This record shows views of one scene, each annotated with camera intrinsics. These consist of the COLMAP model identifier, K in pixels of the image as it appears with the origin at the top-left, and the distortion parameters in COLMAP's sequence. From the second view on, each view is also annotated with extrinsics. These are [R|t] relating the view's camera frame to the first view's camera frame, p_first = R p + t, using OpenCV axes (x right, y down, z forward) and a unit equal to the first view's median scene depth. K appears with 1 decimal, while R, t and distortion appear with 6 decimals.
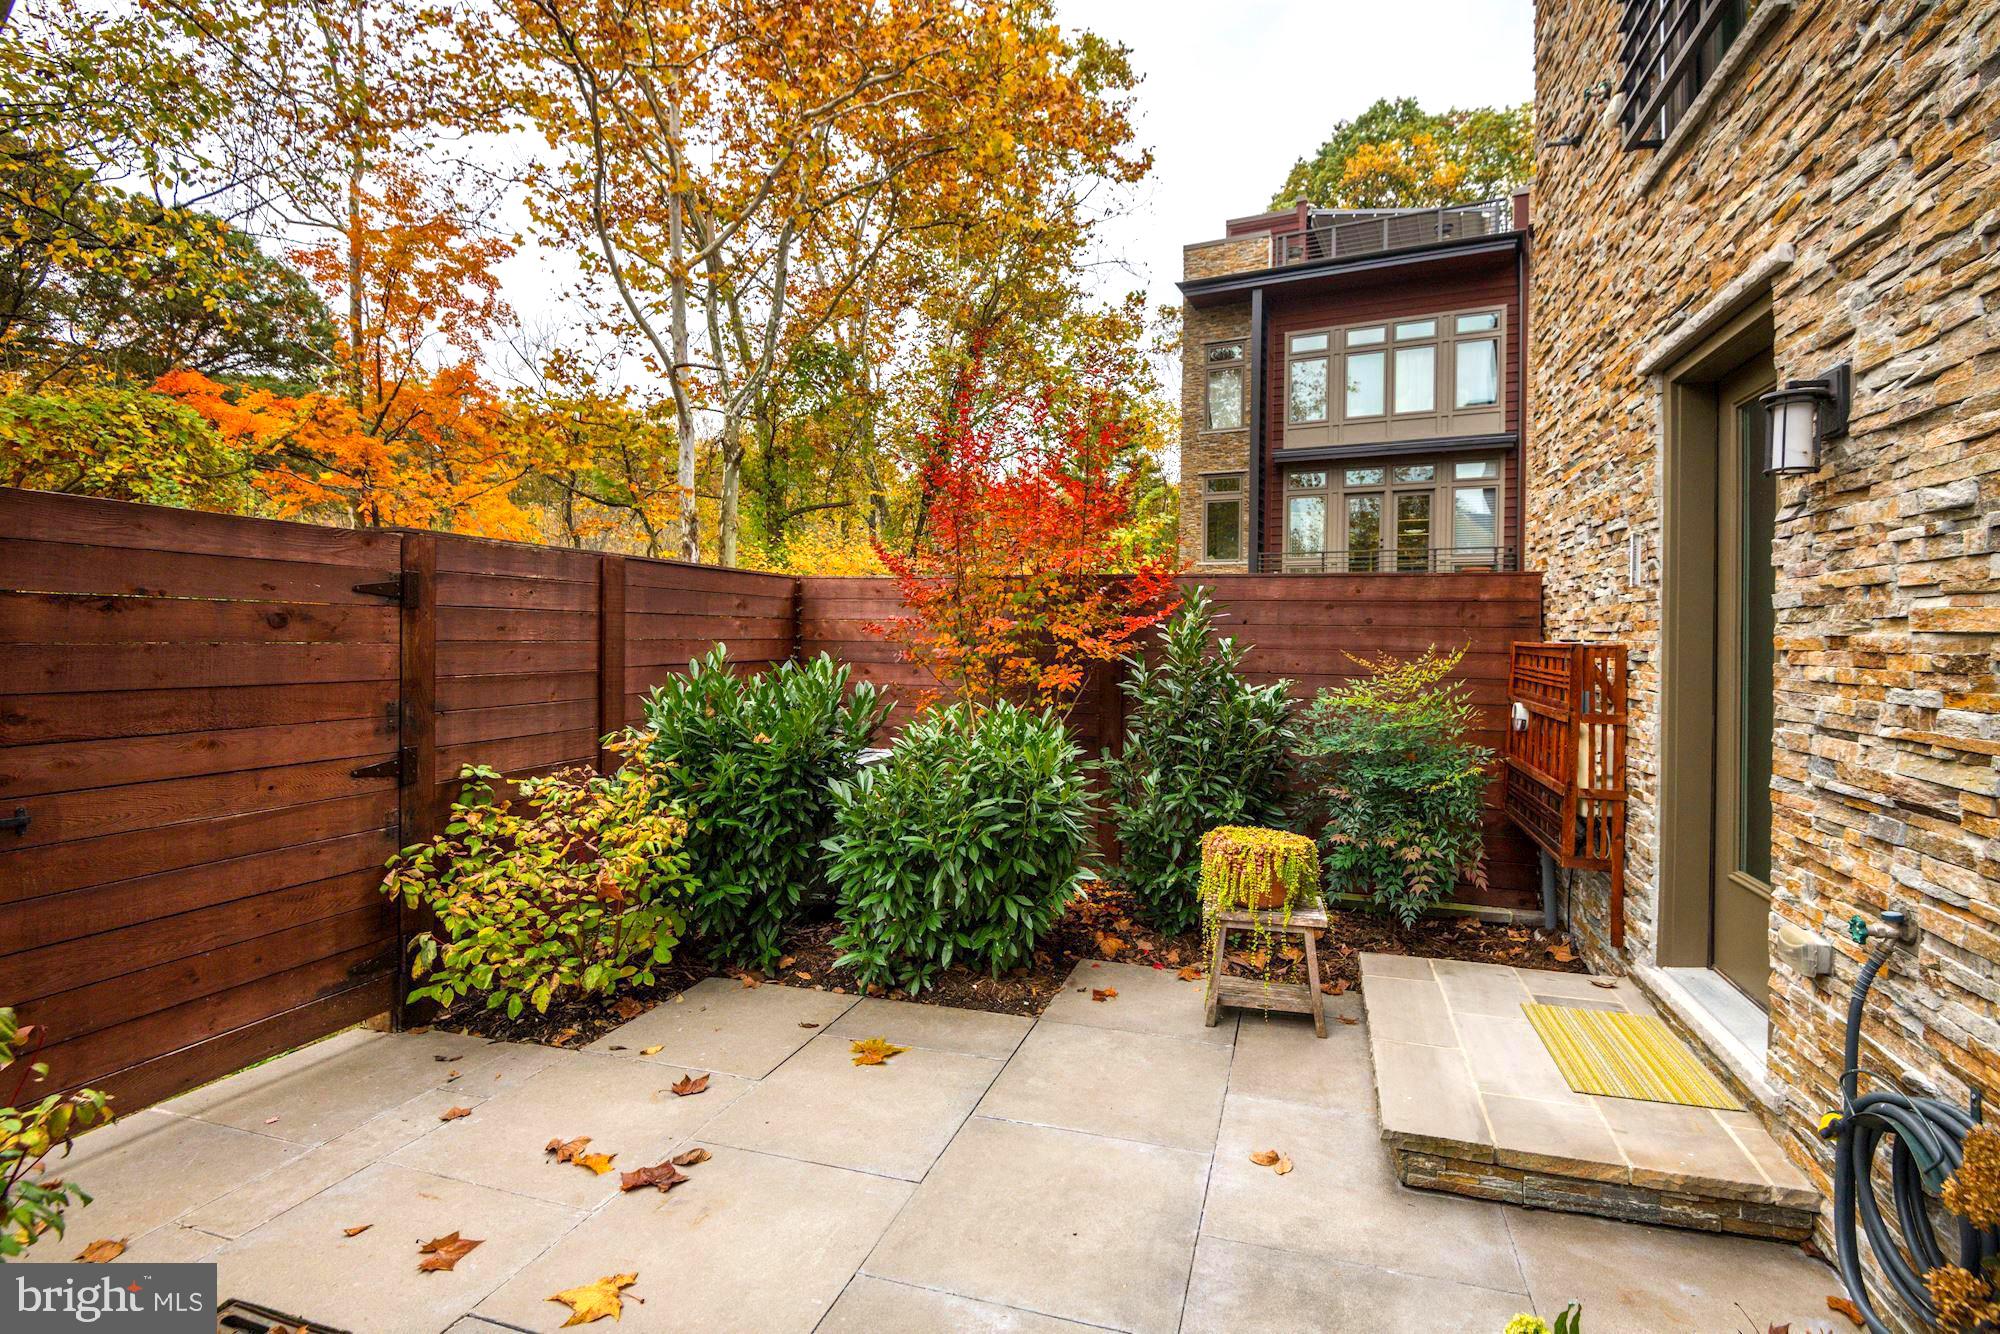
lens RADIAL K [[917.3, 0, 1002.4], [0, 917.3, 656.5], [0, 0, 1]] dist [-0.002358, -0.007559]
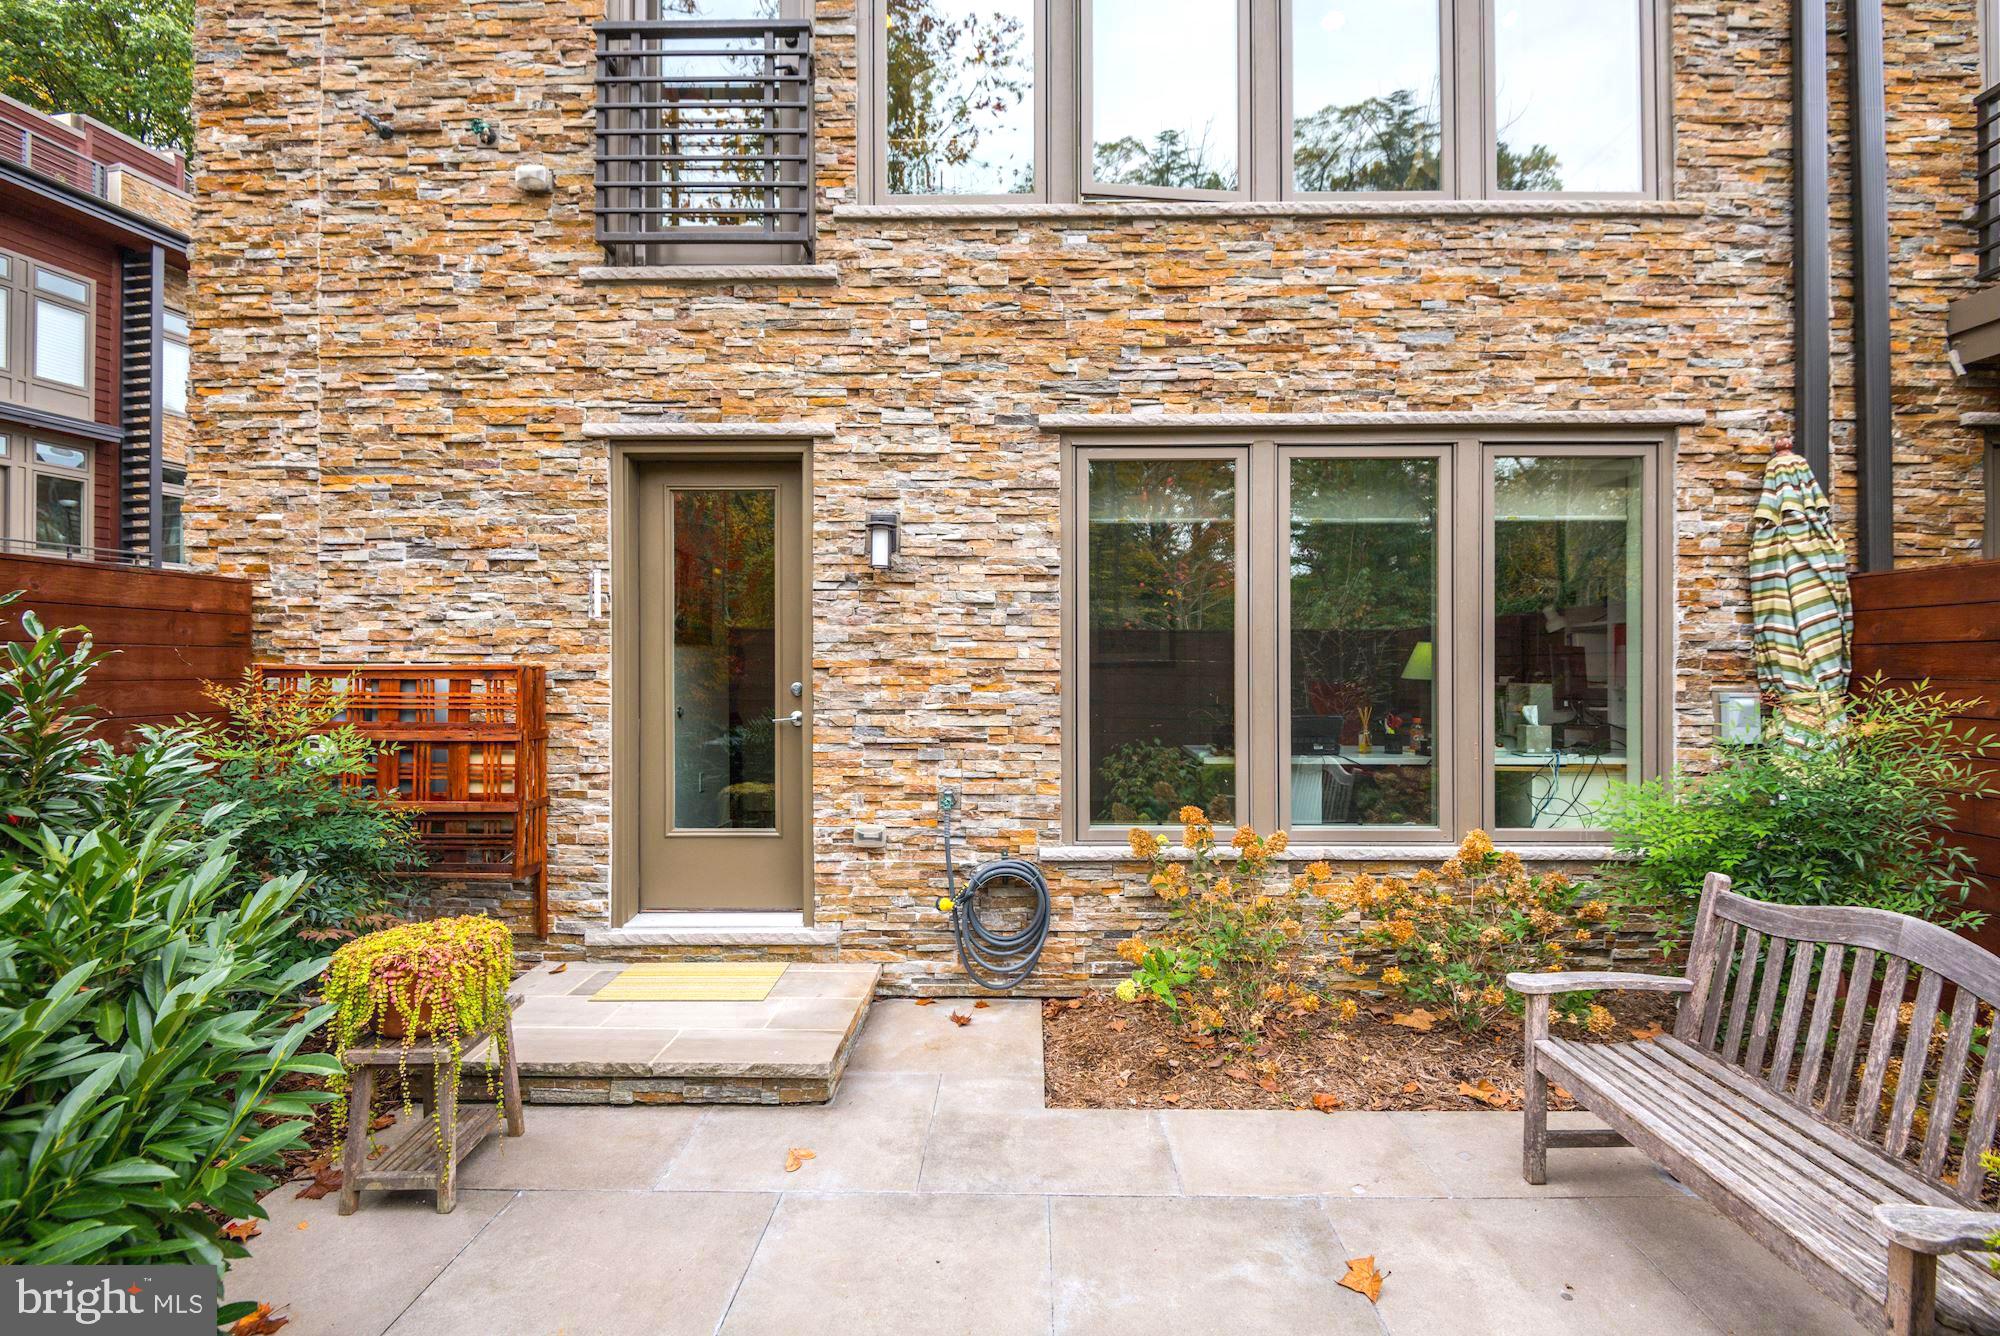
lens RADIAL K [[917.3, 0, 1006.3], [0, 917.3, 661.8], [0, 0, 1]] dist [-0.002358, -0.007559]
pose [[-0.318162, 0.032432, 0.947481, -0.599153], [0.014758, 0.999463, -0.029256, 0.027067], [-0.947921, 0.004675, -0.318470, 0.875696]]
